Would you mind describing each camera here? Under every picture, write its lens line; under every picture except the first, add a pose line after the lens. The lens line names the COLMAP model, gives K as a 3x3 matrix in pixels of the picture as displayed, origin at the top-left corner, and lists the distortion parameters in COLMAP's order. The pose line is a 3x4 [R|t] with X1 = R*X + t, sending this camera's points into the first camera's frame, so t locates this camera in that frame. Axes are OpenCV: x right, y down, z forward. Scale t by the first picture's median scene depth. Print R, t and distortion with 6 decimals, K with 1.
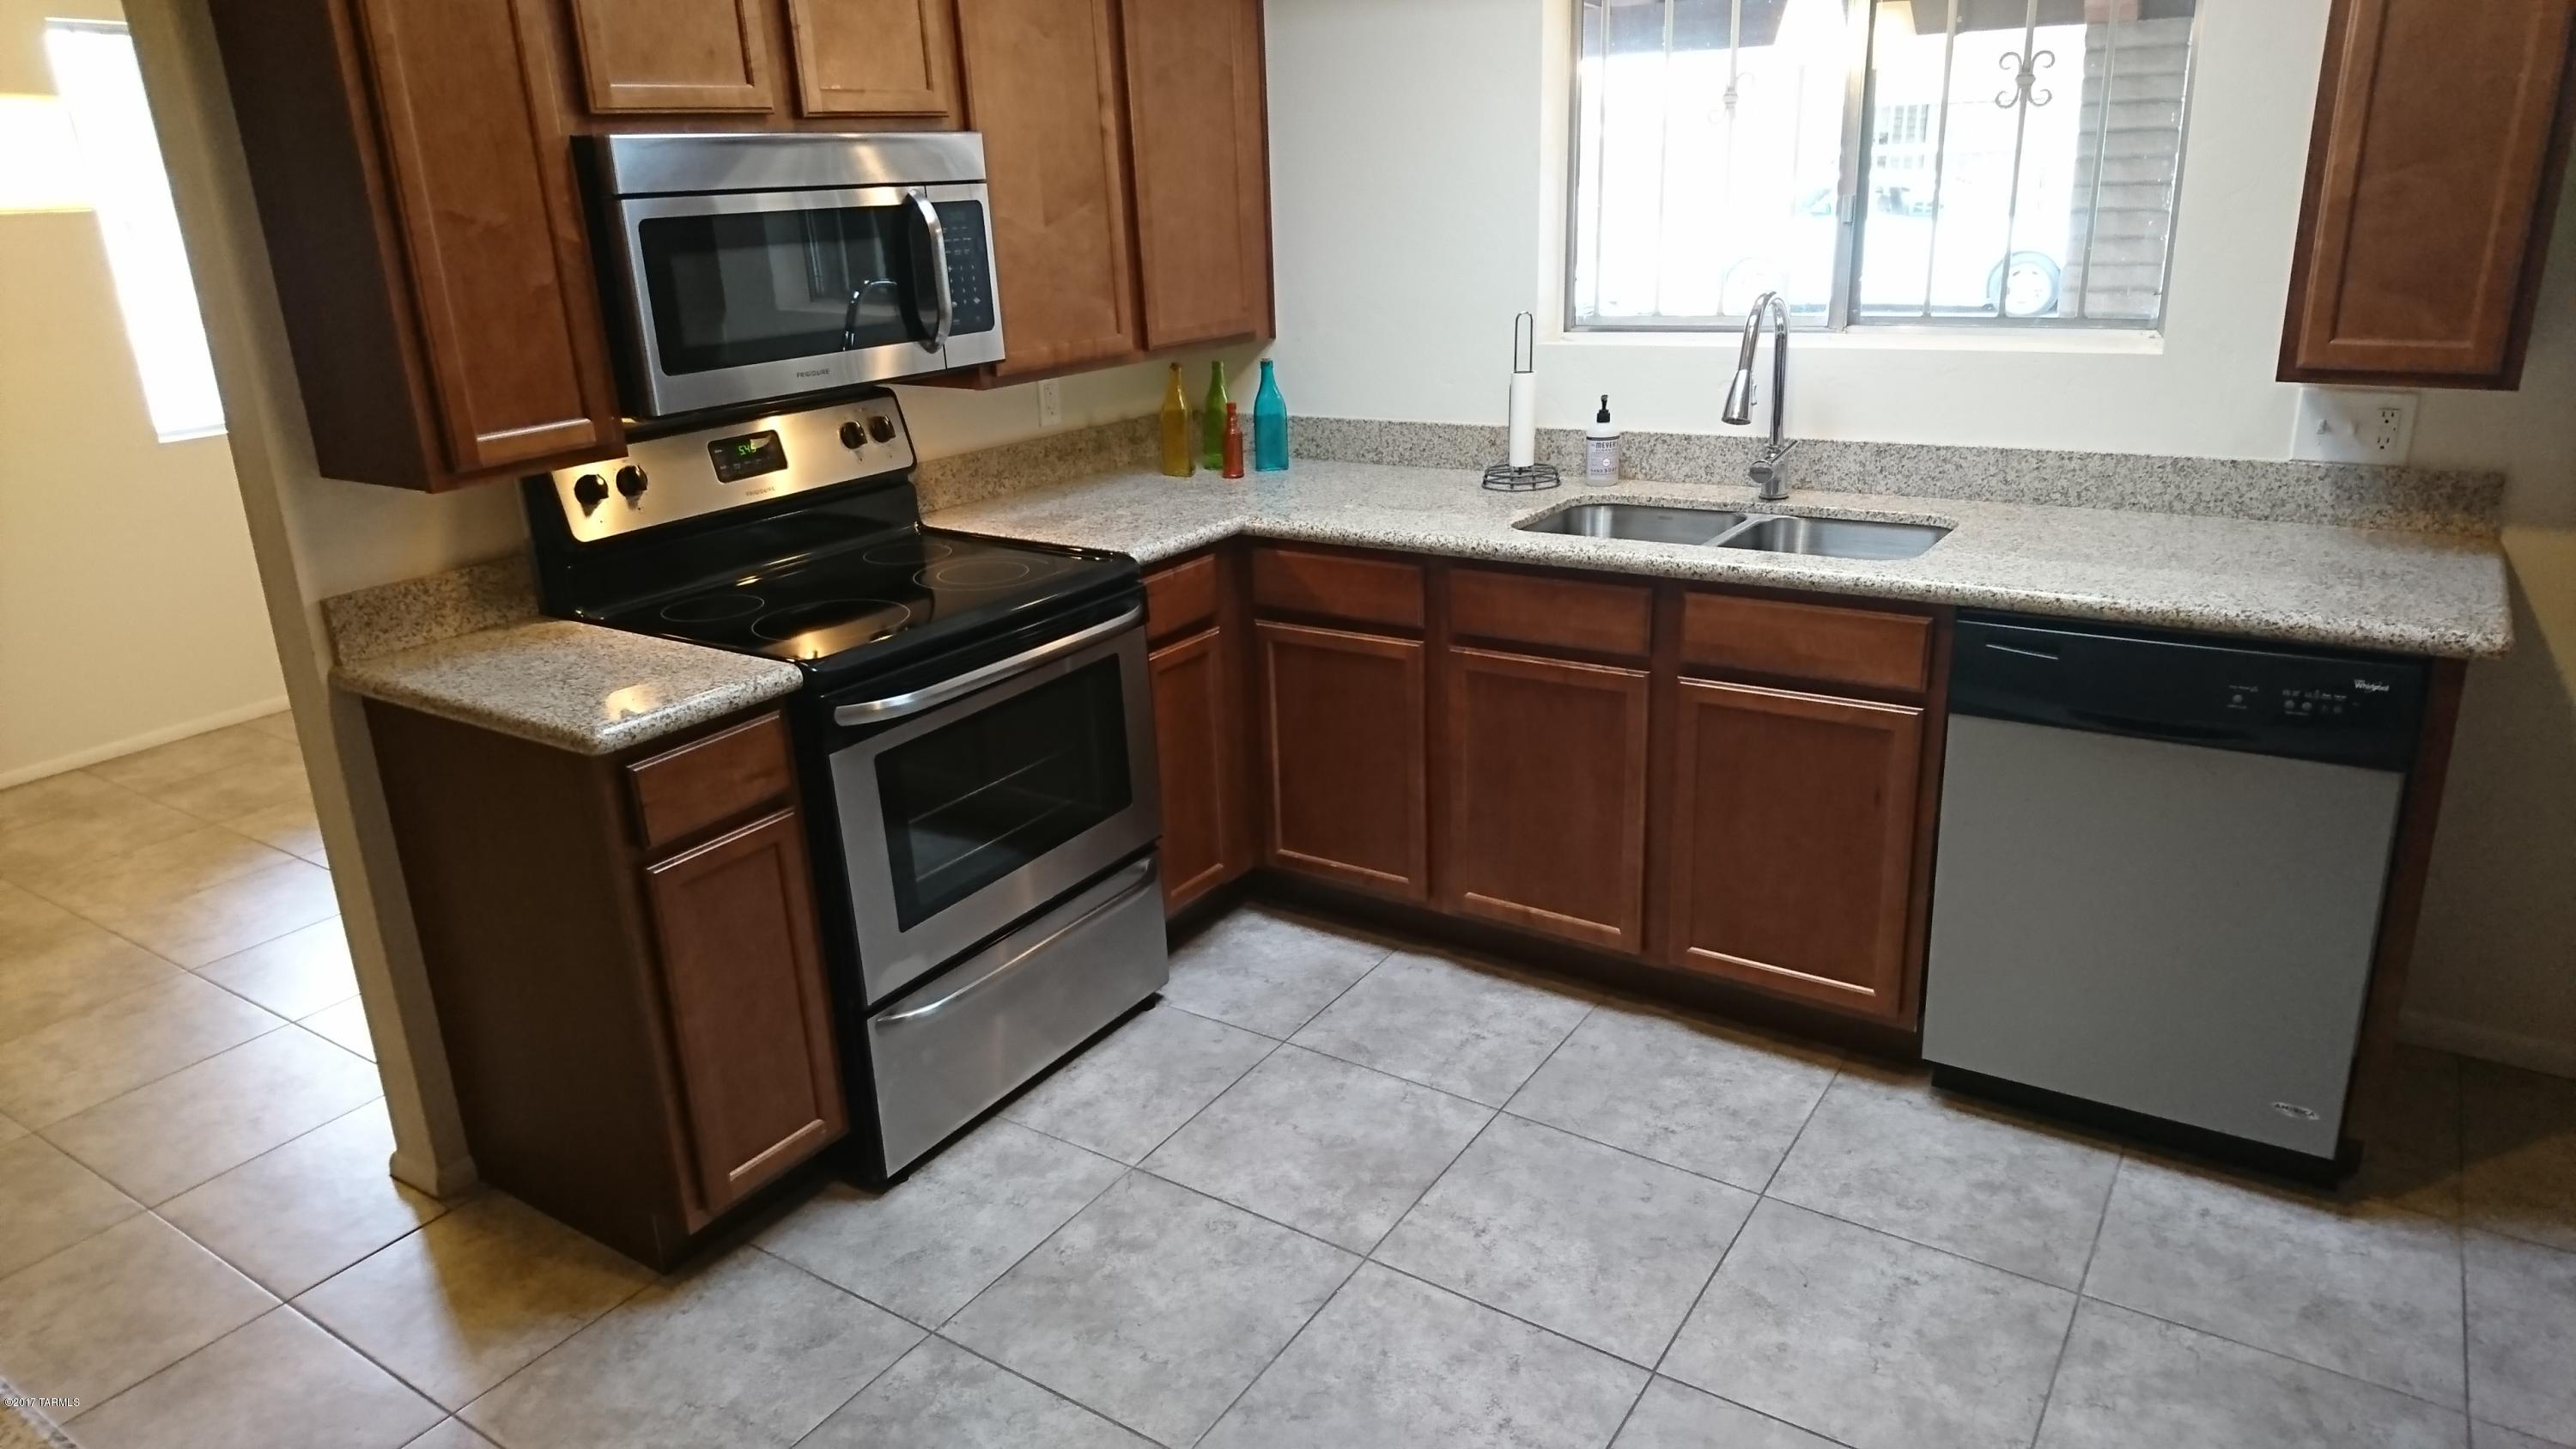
lens RADIAL K [[1589.2, 0, 1289.6], [0, 1589.2, 722.1], [0, 0, 1]] dist [0.042174, -0.000721]
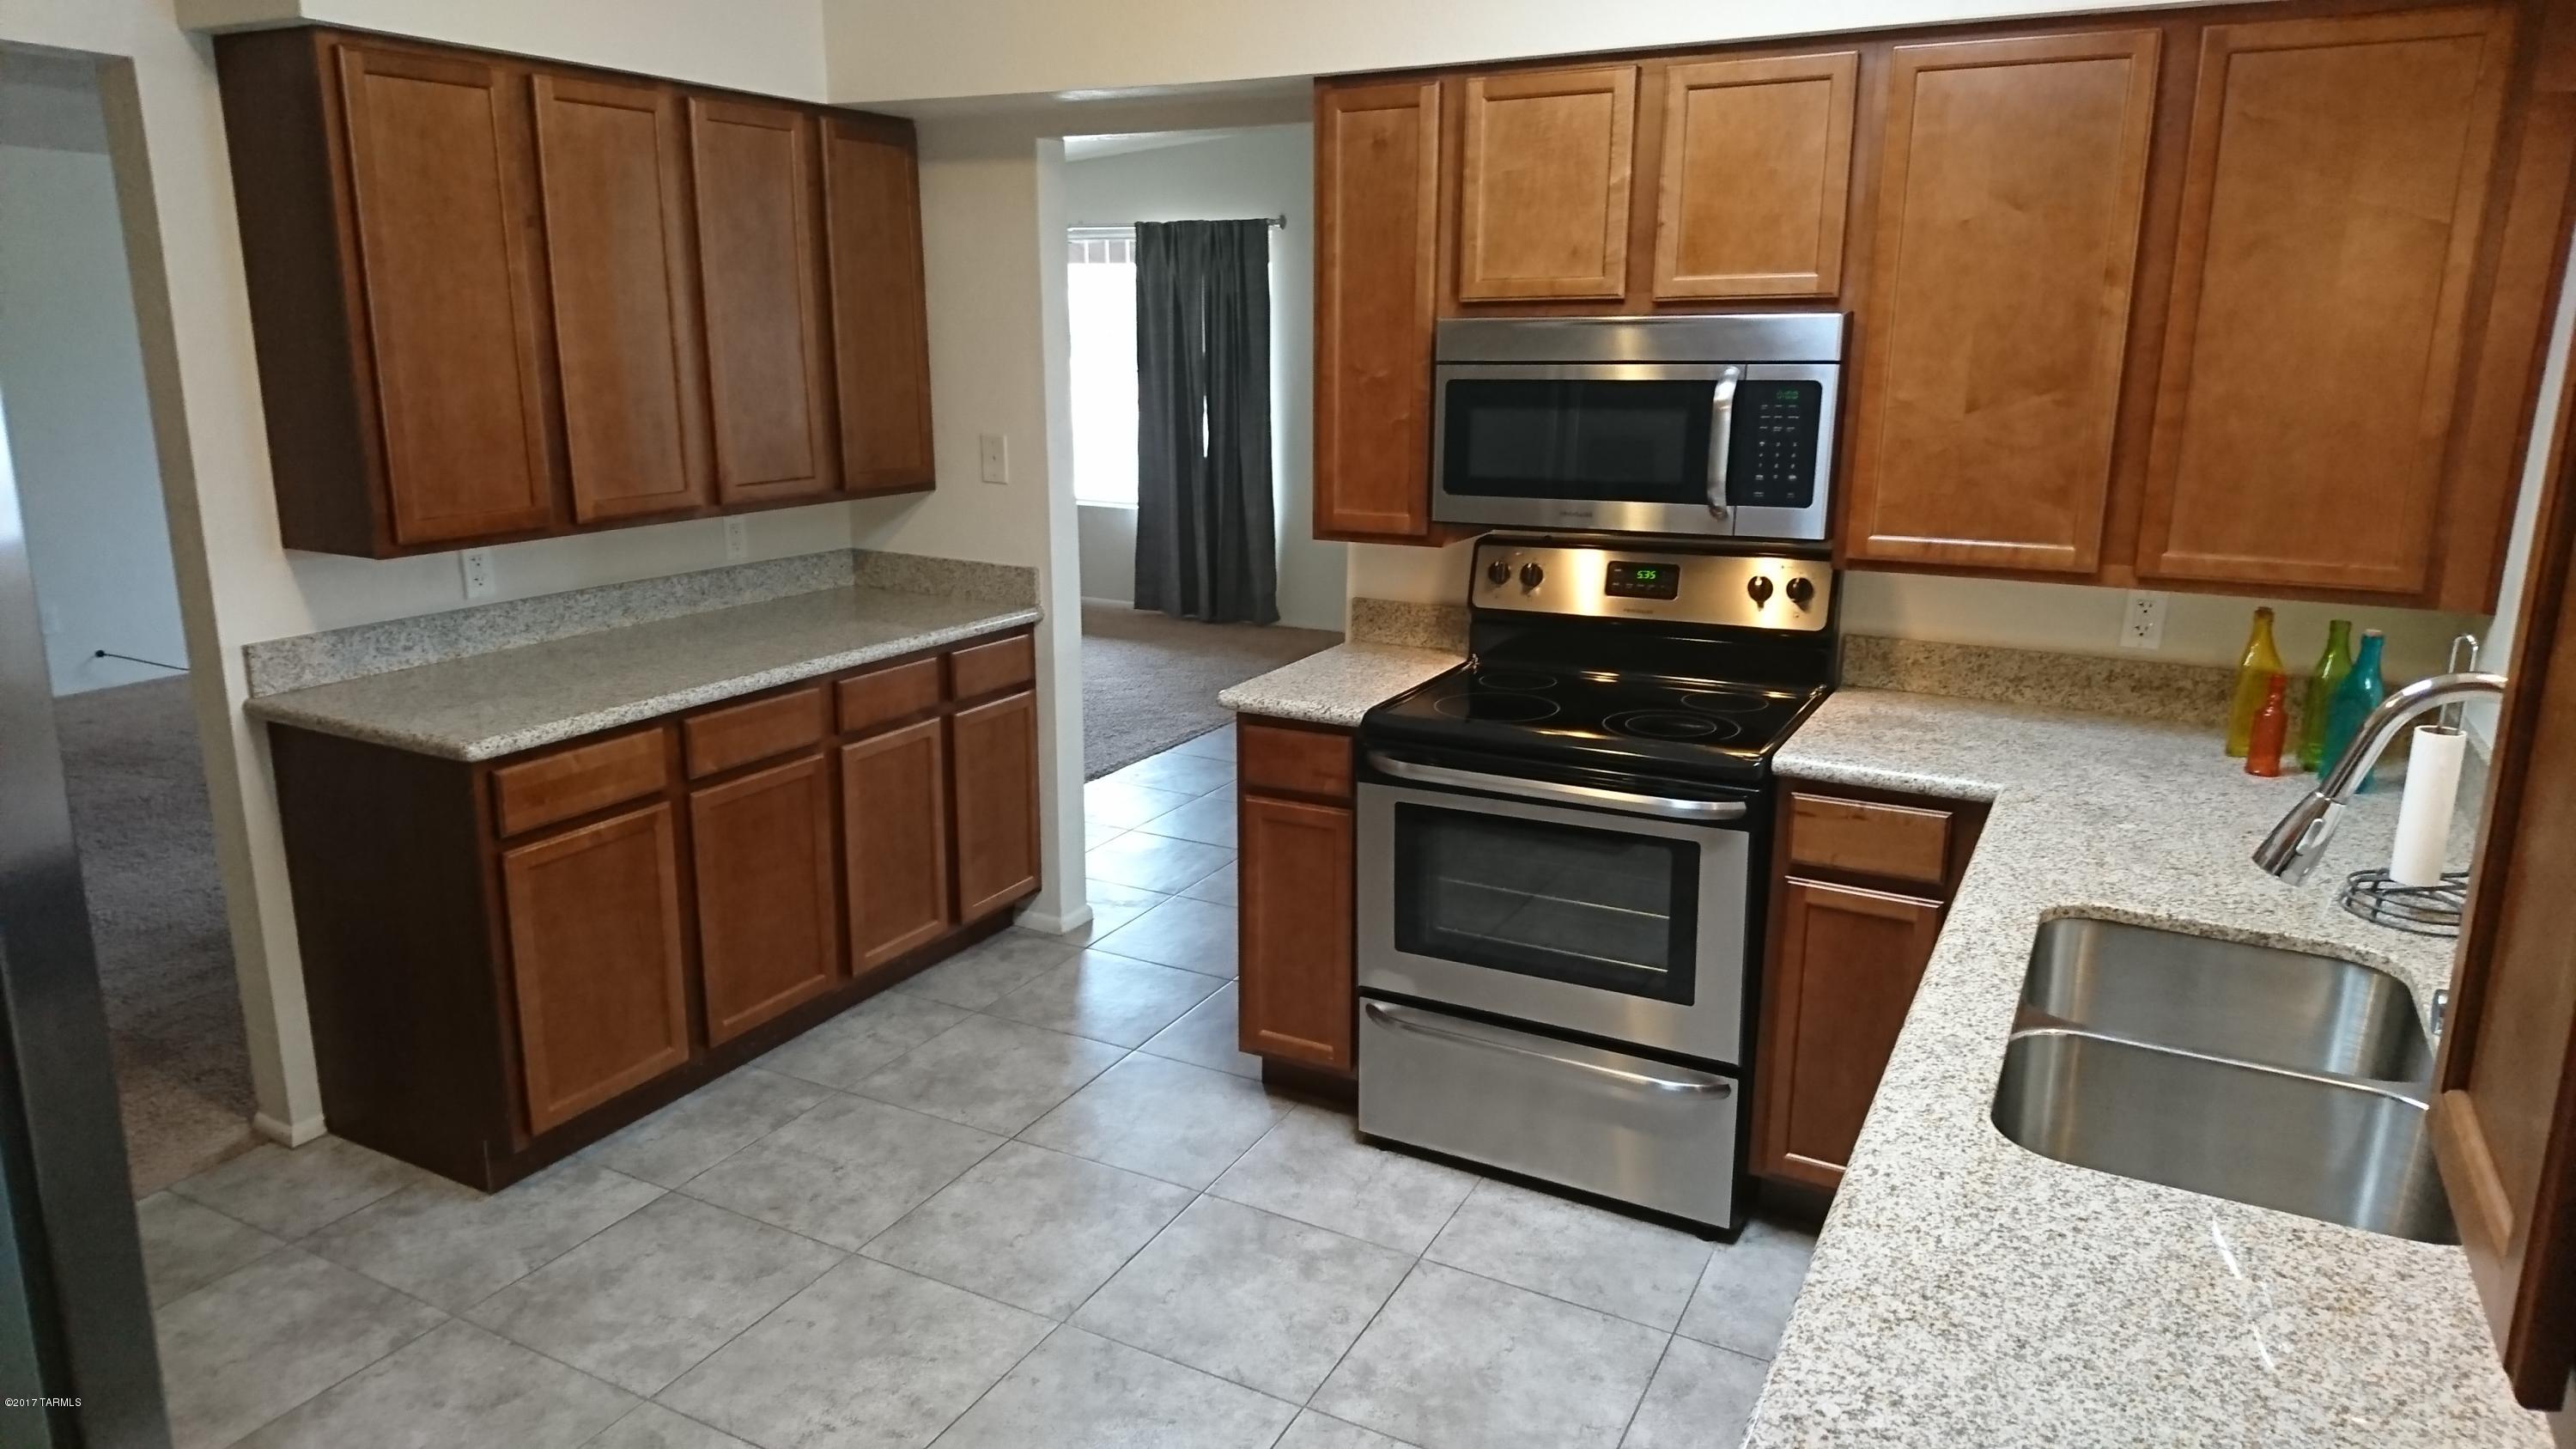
lens RADIAL K [[1589.2, 0, 1291.5], [0, 1589.2, 711.3], [0, 0, 1]] dist [0.042174, -0.000721]
pose [[0.080065, 0.262594, -0.961579, 0.824221], [-0.327778, 0.917964, 0.223391, -0.266932], [0.941356, 0.297299, 0.159569, 0.634535]]
